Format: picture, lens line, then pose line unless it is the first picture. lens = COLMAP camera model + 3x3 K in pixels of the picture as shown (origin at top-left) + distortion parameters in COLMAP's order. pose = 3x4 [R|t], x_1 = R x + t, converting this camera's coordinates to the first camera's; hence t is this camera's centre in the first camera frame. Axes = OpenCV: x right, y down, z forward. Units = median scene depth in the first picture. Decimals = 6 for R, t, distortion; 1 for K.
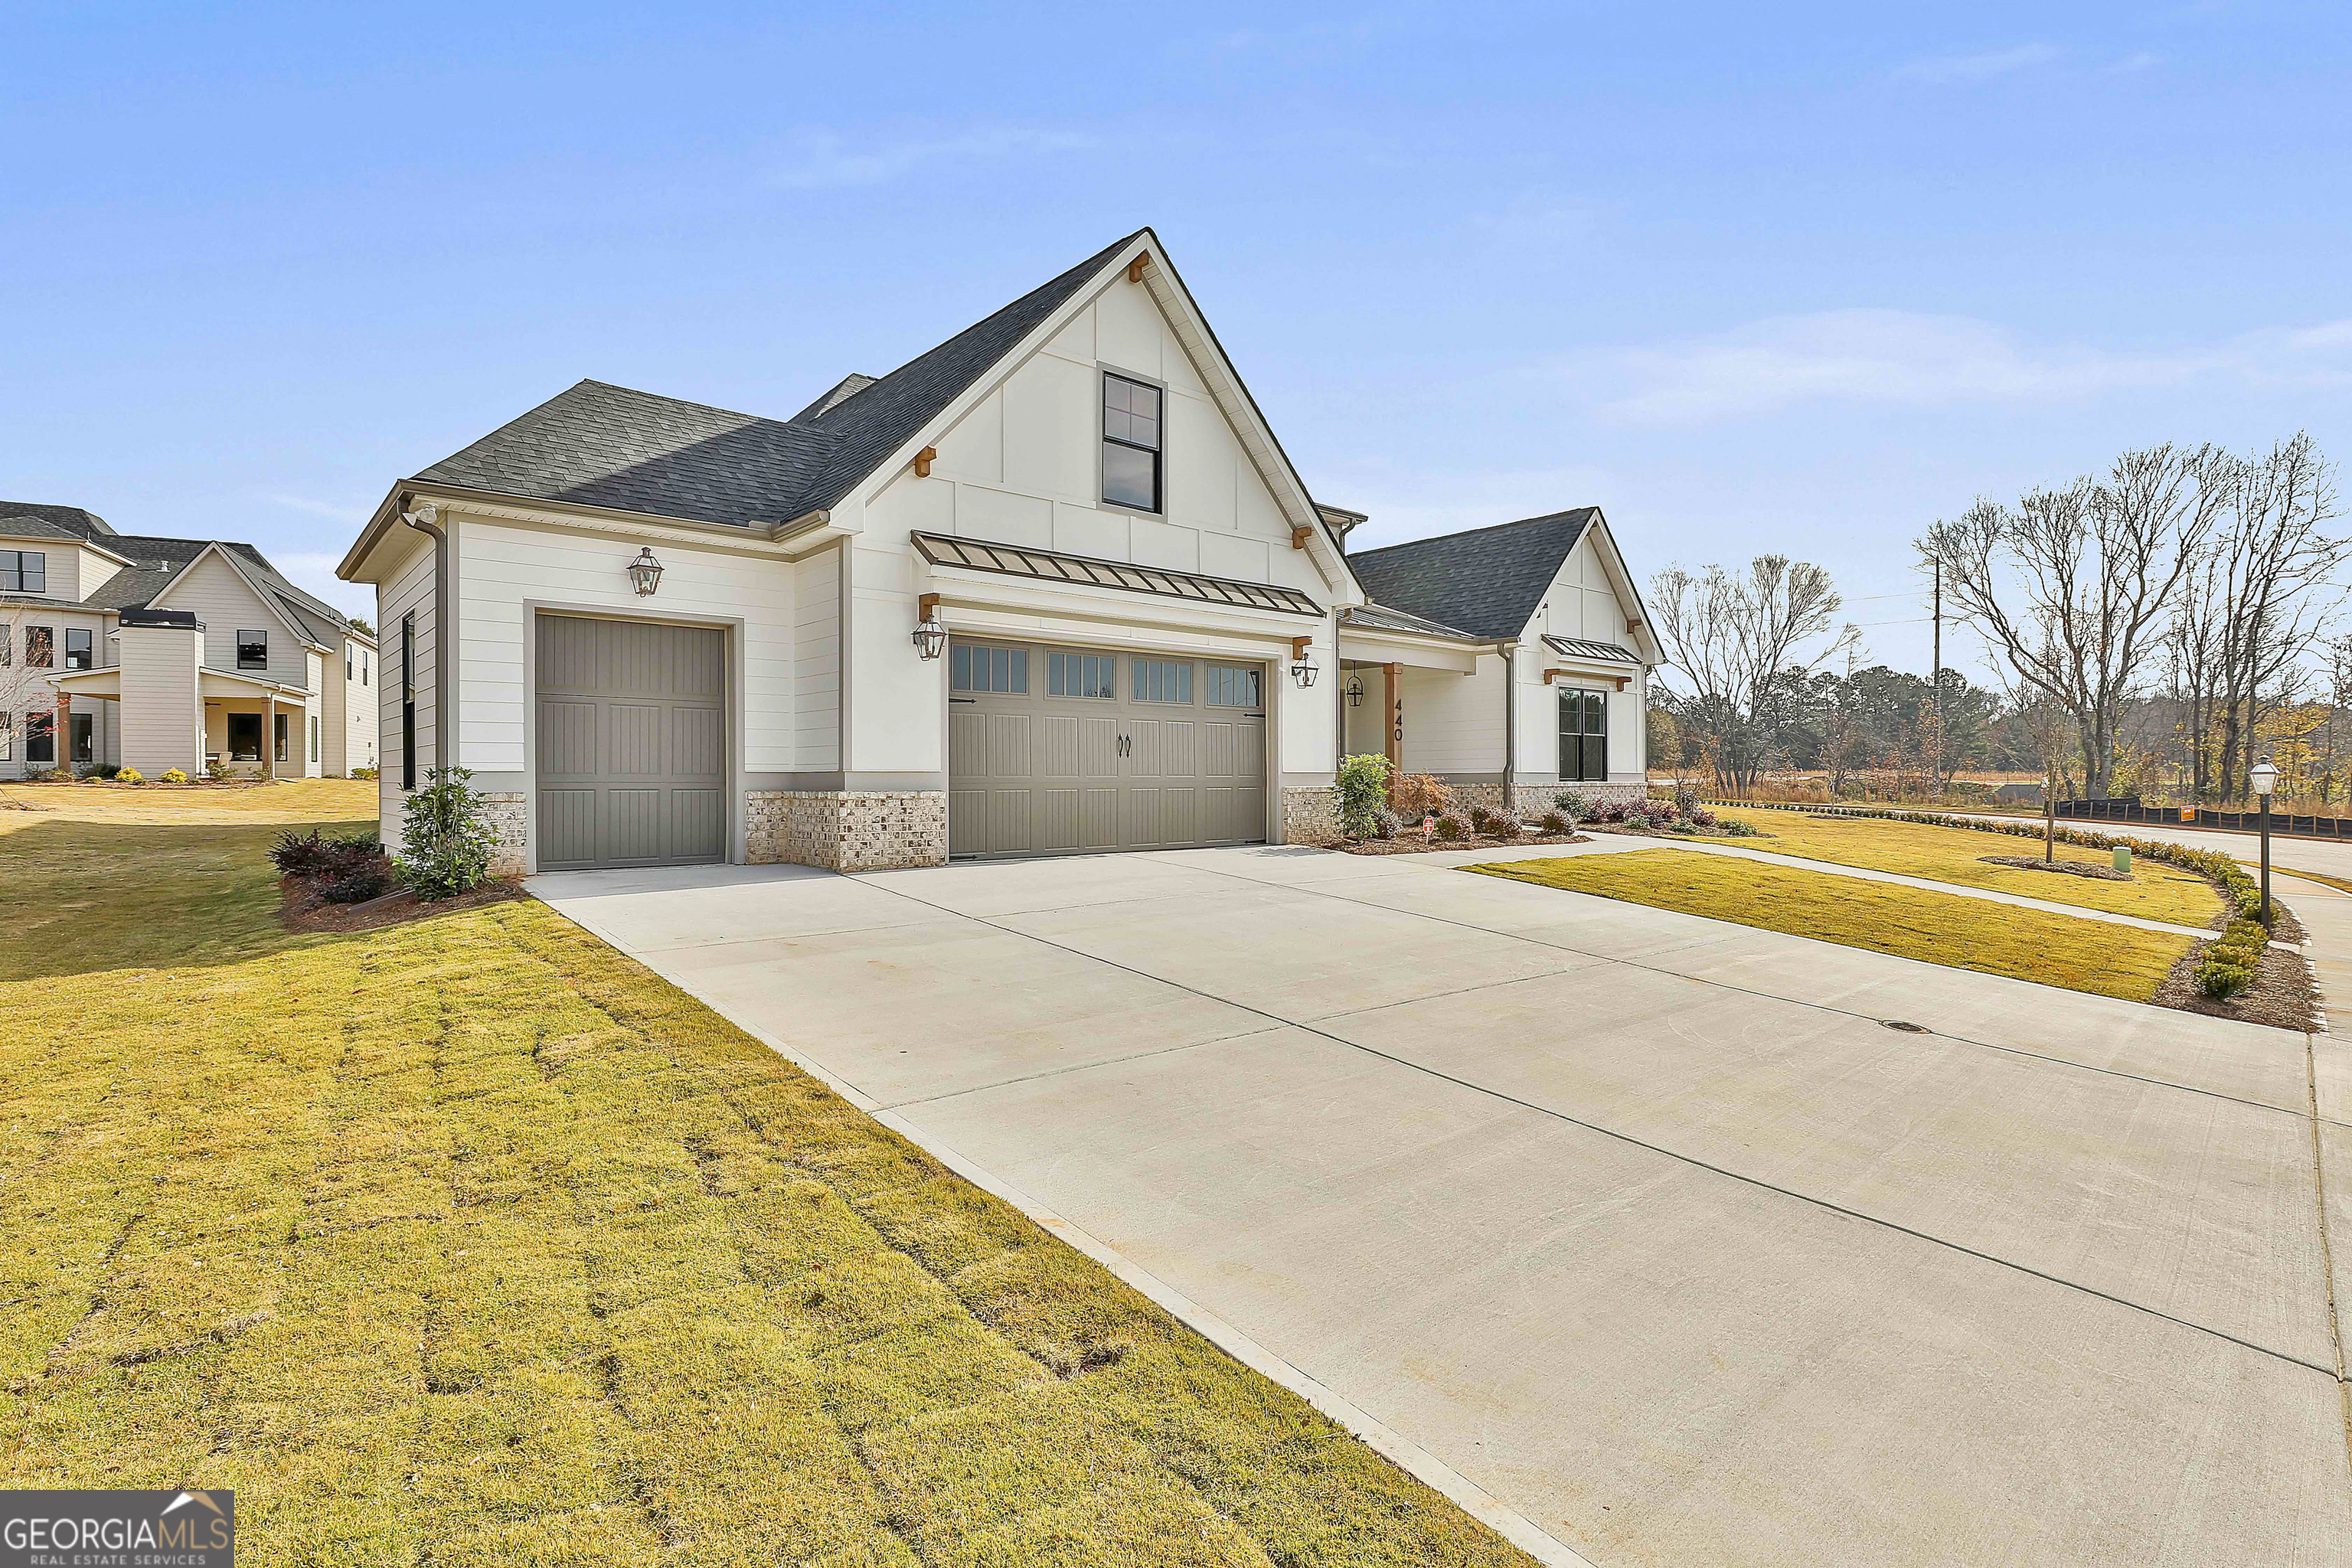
lens RADIAL K [[1133.5, 0, 1176.3], [0, 1133.5, 781.3], [0, 0, 1]] dist [0.000280, 0.000461]
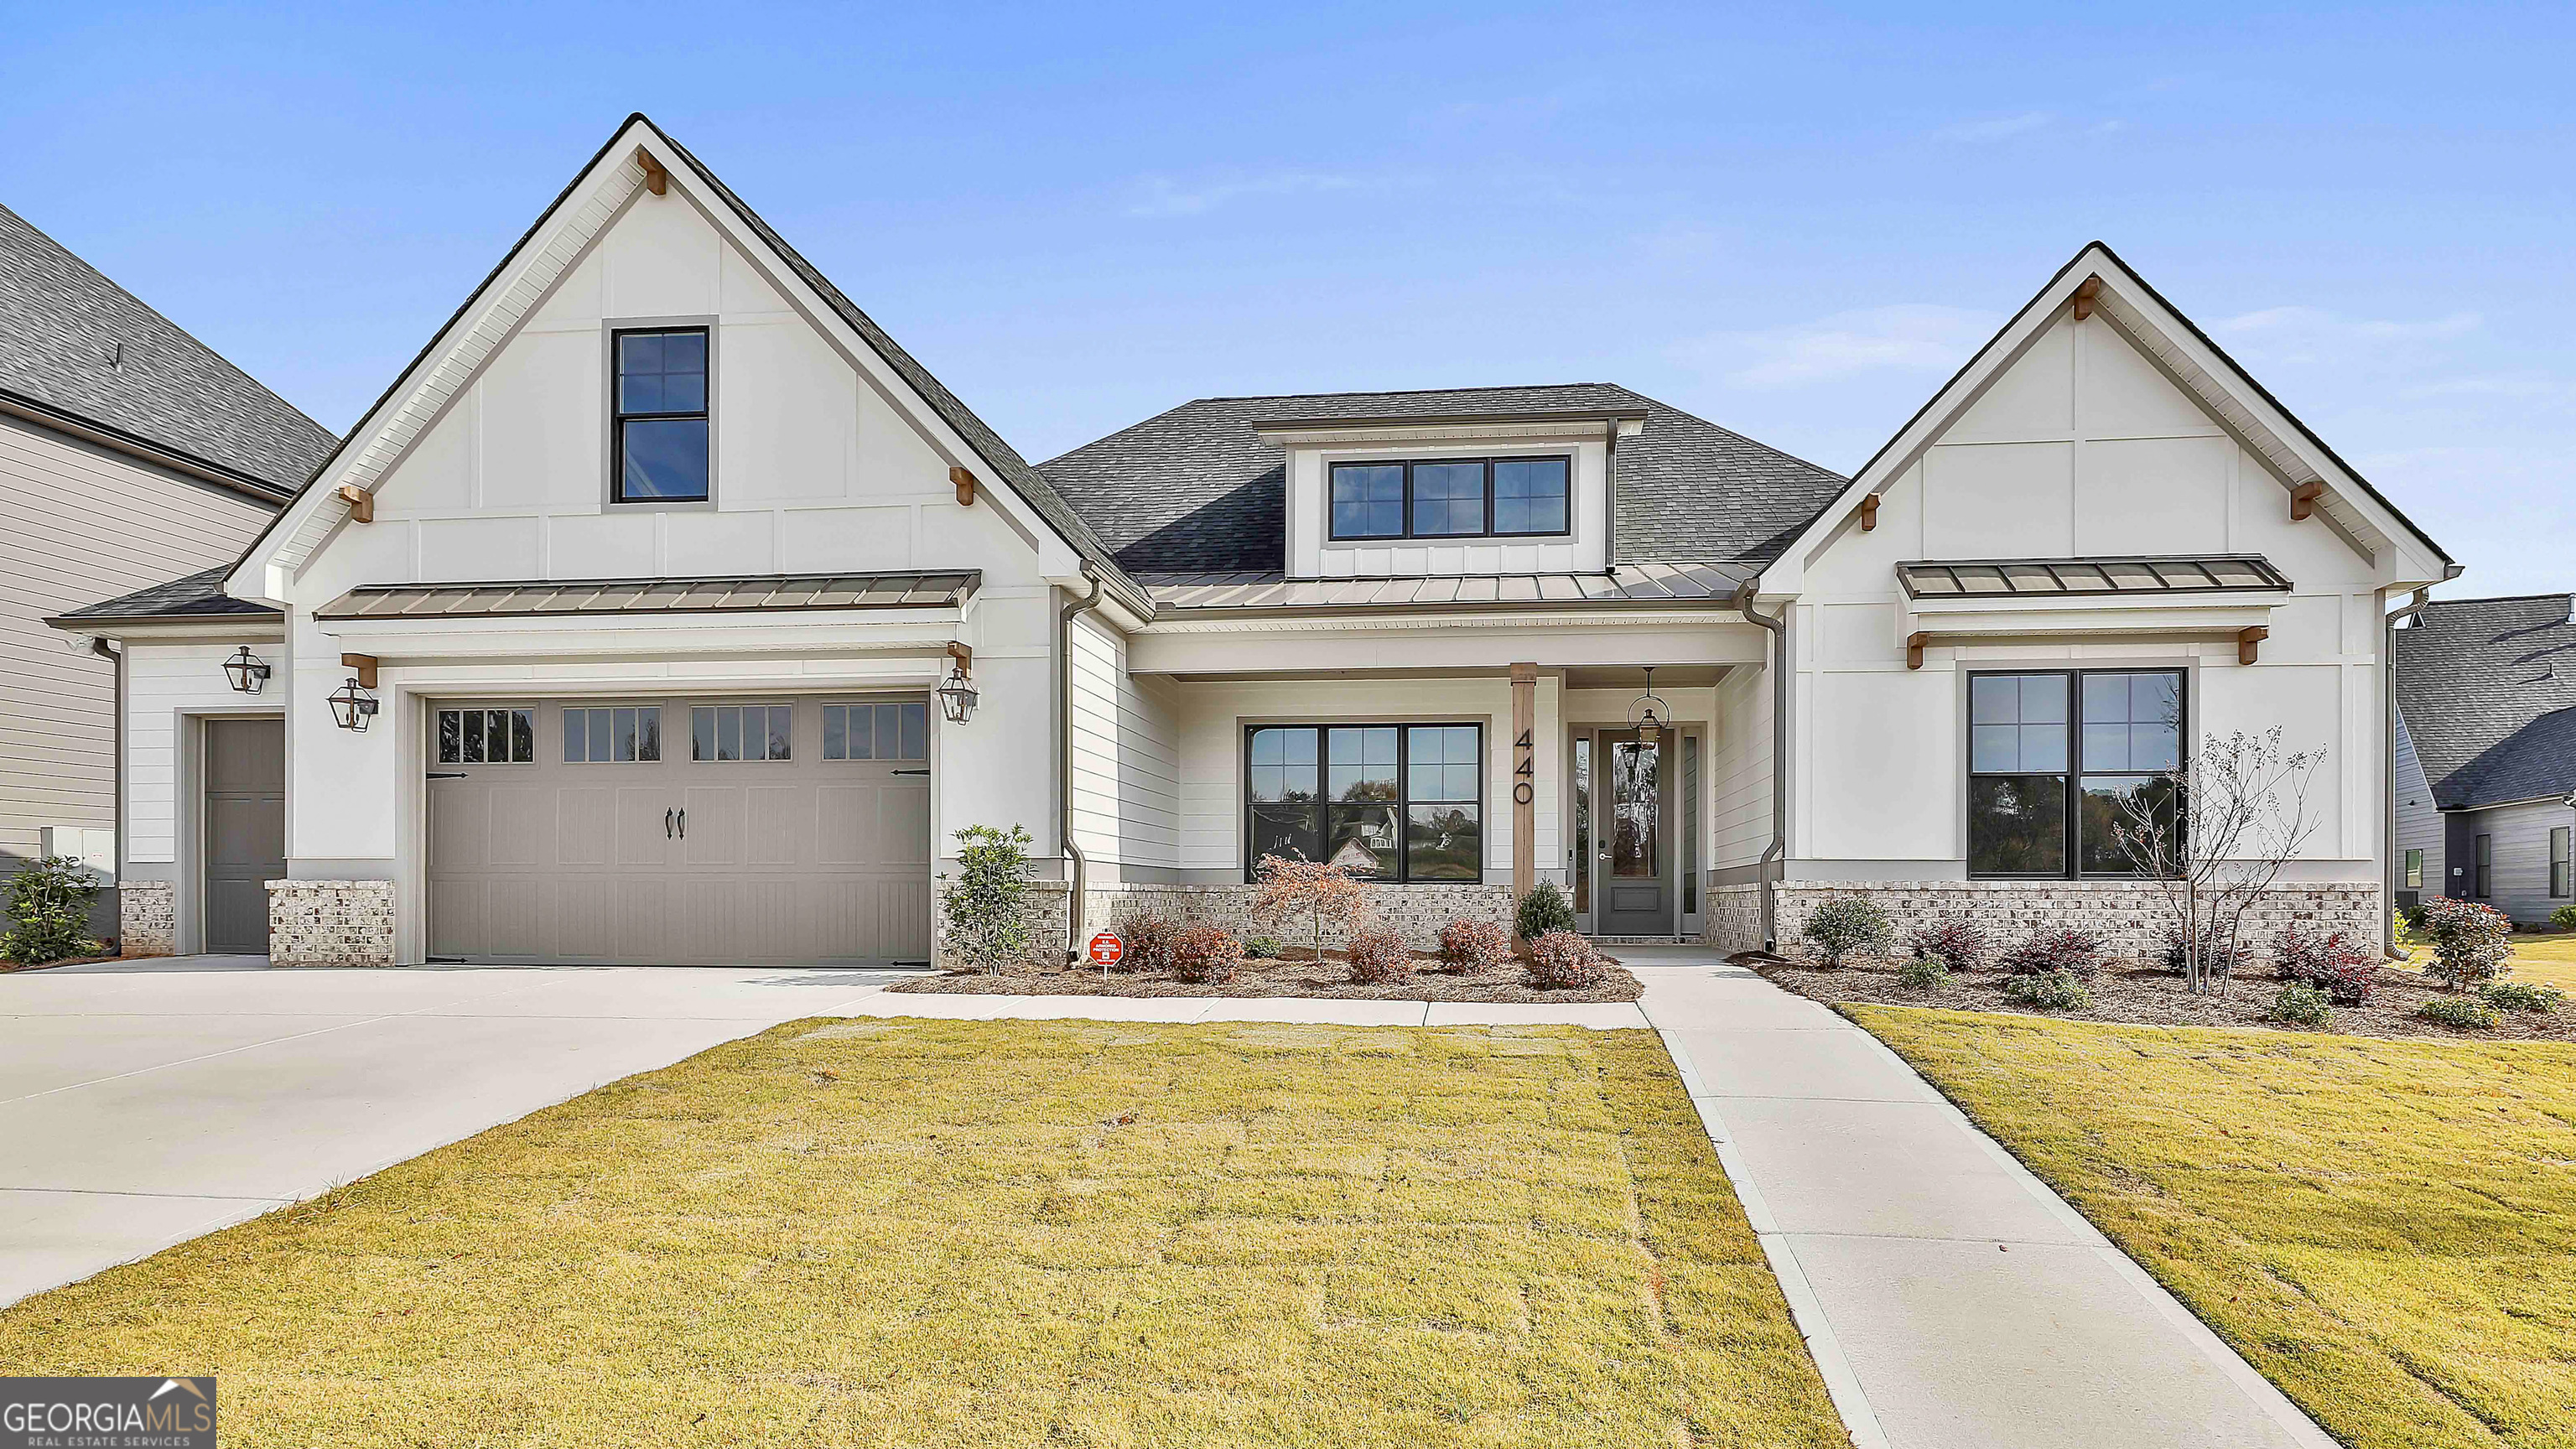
lens RADIAL K [[1319.0, 0, 1368.8], [0, 1319.0, 896.7], [0, 0, 1]] dist [-0.002510, 0.000199]
pose [[0.683218, 0.005542, -0.730193, 0.588641], [-0.006063, 0.999980, 0.001917, 0.008049], [0.730189, 0.003117, 0.683238, 0.486128]]
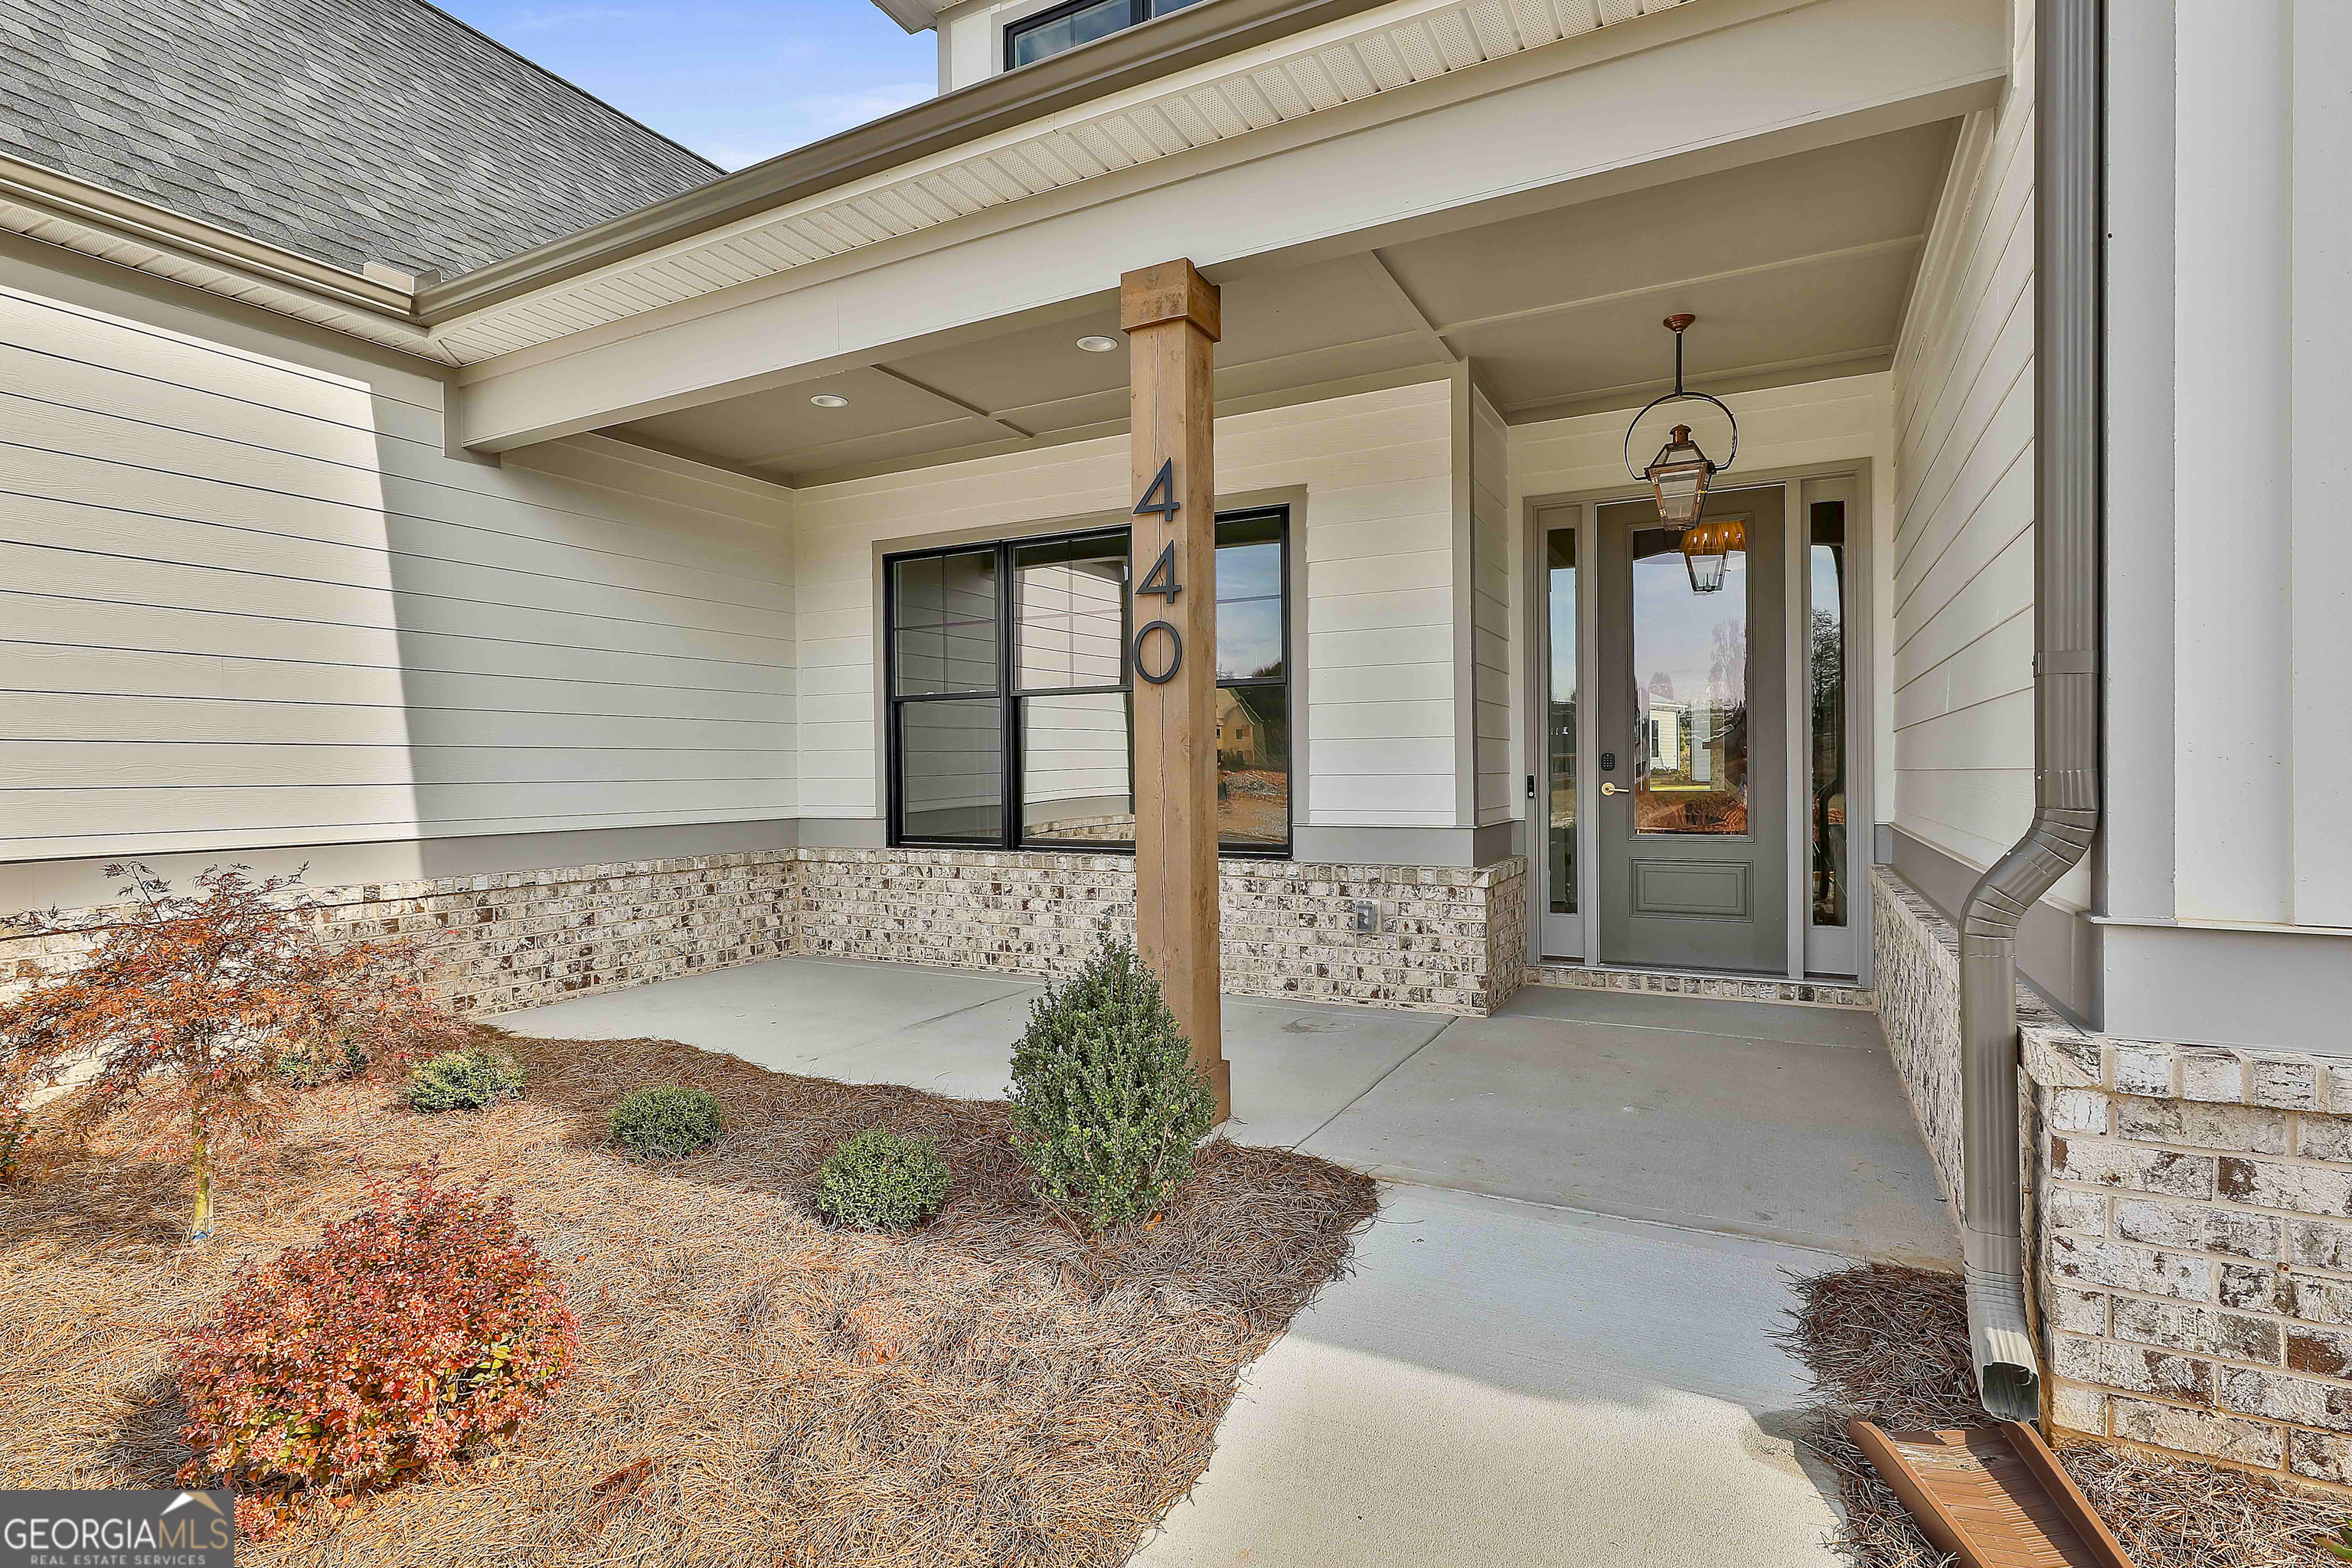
lens RADIAL K [[1133.5, 0, 1176.3], [0, 1133.5, 781.3], [0, 0, 1]] dist [0.000280, 0.000461]
pose [[0.357684, 0.009456, -0.933795, 0.357610], [0.005839, 0.999907, 0.012362, -0.021134], [0.933824, -0.009874, 0.357596, 0.897223]]
